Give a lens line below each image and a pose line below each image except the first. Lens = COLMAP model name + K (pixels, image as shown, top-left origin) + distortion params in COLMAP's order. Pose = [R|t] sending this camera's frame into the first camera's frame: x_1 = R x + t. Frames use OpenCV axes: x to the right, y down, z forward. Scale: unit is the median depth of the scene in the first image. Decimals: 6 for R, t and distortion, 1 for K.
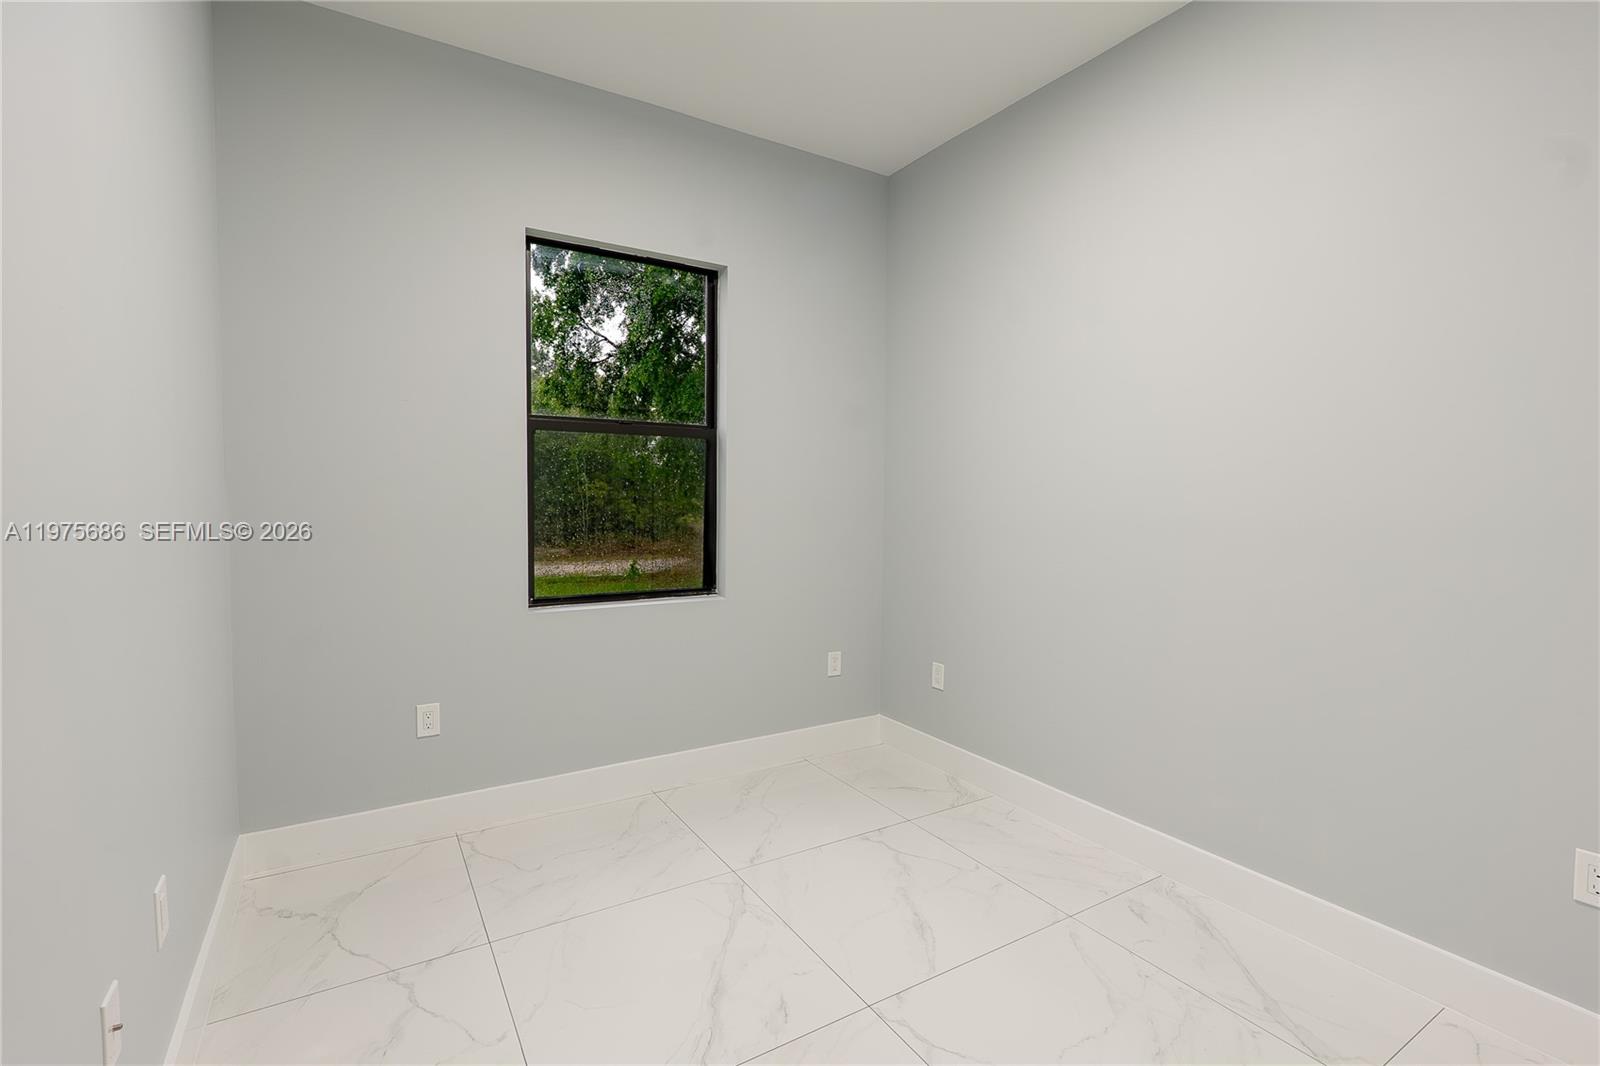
lens RADIAL K [[730.2, 0, 810.1], [0, 730.2, 528.7], [0, 0, 1]] dist [-0.010490, 0.002530]
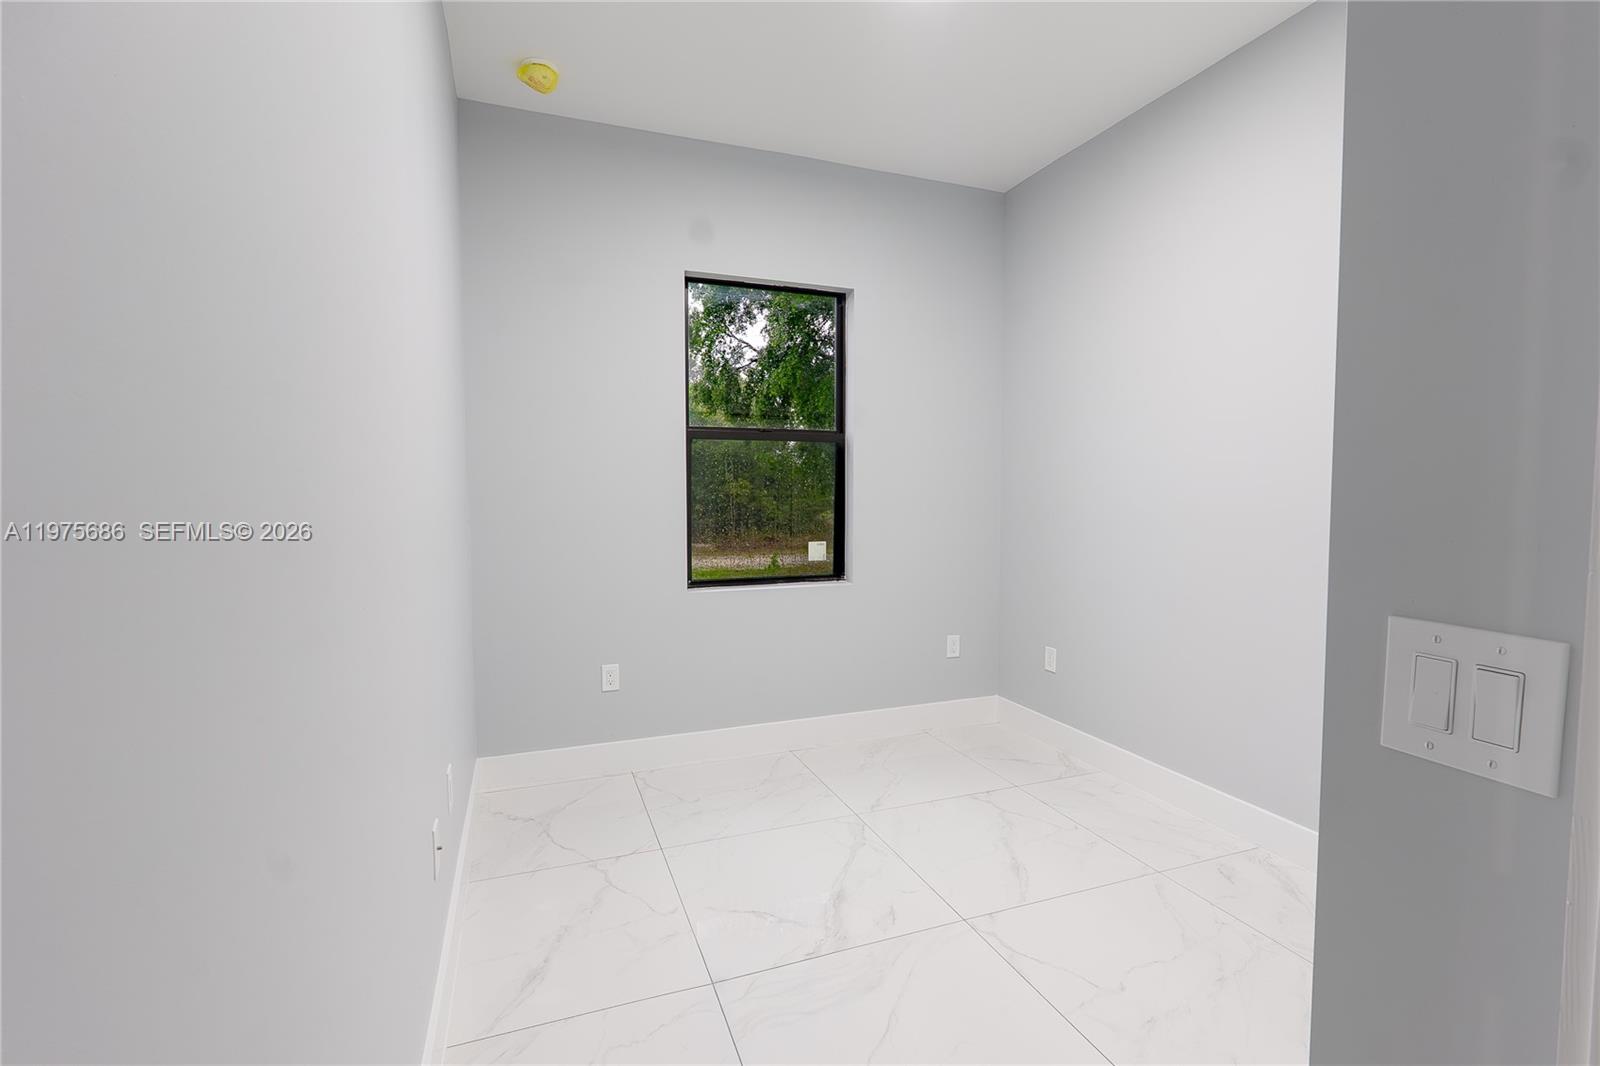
lens RADIAL K [[730.2, 0, 814.9], [0, 730.2, 527.0], [0, 0, 1]] dist [-0.010490, 0.002530]
pose [[0.983371, -0.001605, -0.181602, 0.039394], [0.002042, 0.999995, 0.002217, 0.005991], [0.181597, -0.002551, 0.983370, -0.148392]]
